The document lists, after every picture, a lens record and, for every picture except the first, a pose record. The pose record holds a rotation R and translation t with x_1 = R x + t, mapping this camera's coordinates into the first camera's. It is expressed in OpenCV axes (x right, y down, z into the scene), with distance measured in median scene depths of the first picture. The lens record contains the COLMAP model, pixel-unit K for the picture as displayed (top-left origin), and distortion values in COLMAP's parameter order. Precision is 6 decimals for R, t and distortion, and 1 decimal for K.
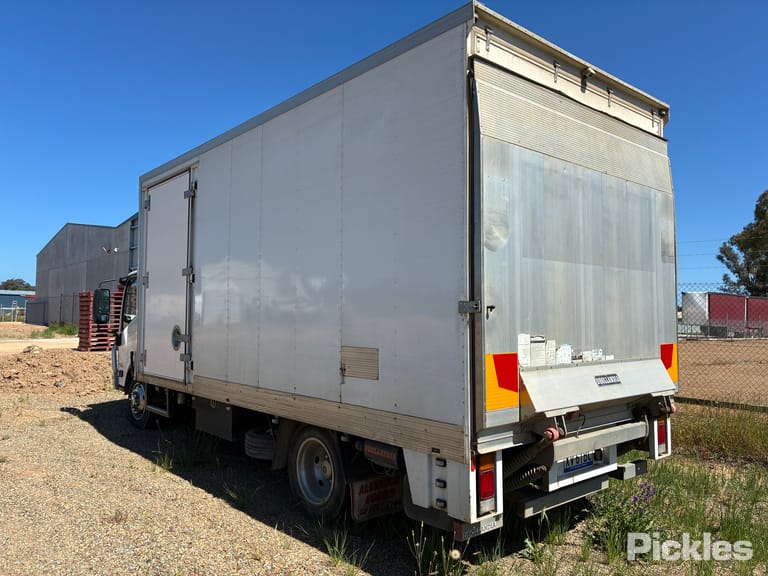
lens RADIAL K [[584.4, 0, 384.0], [0, 584.4, 288.0], [0, 0, 1]] dist [0.047608, -0.061130]
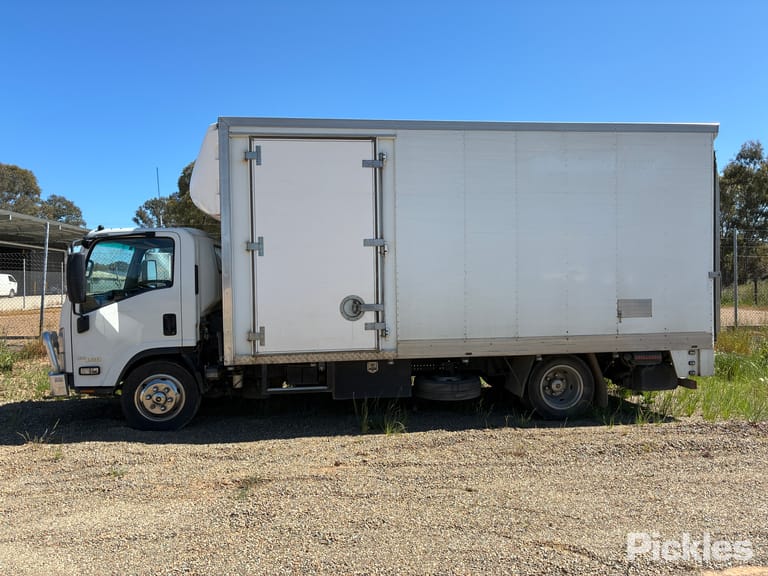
lens RADIAL K [[584.4, 0, 384.0], [0, 584.4, 288.0], [0, 0, 1]] dist [0.047608, -0.061130]
pose [[0.551946, -0.035250, 0.833134, -1.634174], [-0.022976, 0.998084, 0.057450, -0.009402], [-0.833563, -0.050852, 0.550079, 0.598668]]
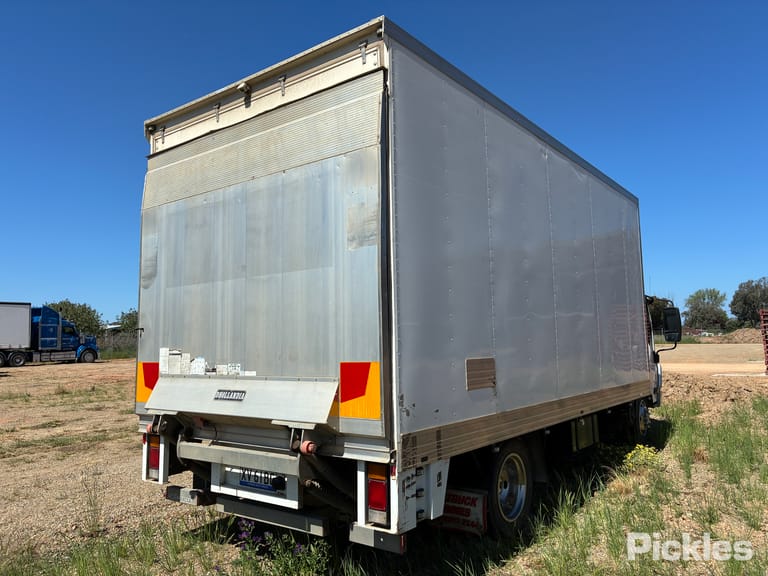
lens RADIAL K [[584.4, 0, 384.0], [0, 584.4, 288.0], [0, 0, 1]] dist [0.047608, -0.061130]
pose [[0.201014, -0.105479, -0.973893, 1.442480], [0.066148, 0.993378, -0.093936, 0.090943], [0.977353, -0.045538, 0.206660, 1.090819]]
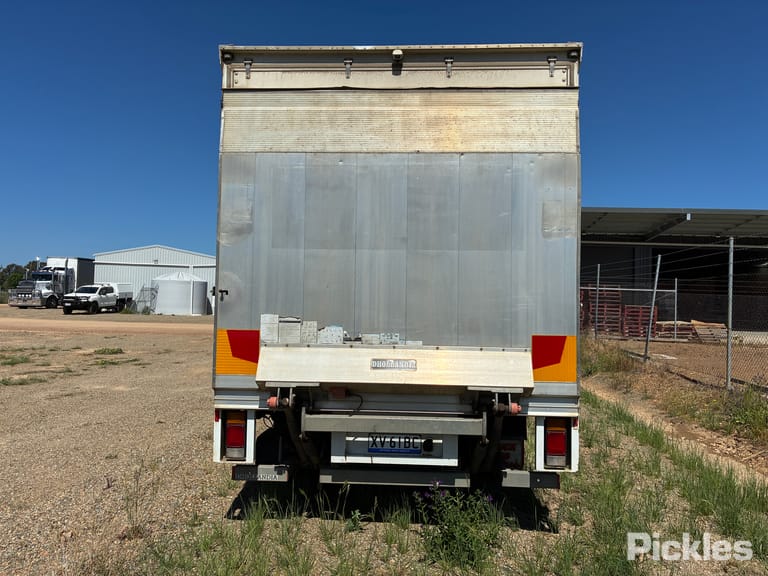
lens RADIAL K [[584.4, 0, 384.0], [0, 584.4, 288.0], [0, 0, 1]] dist [0.047608, -0.061130]
pose [[0.719991, -0.019390, -0.693712, 1.087391], [0.020124, 0.999773, -0.007058, 0.035359], [0.693691, -0.008879, 0.720218, 0.291194]]
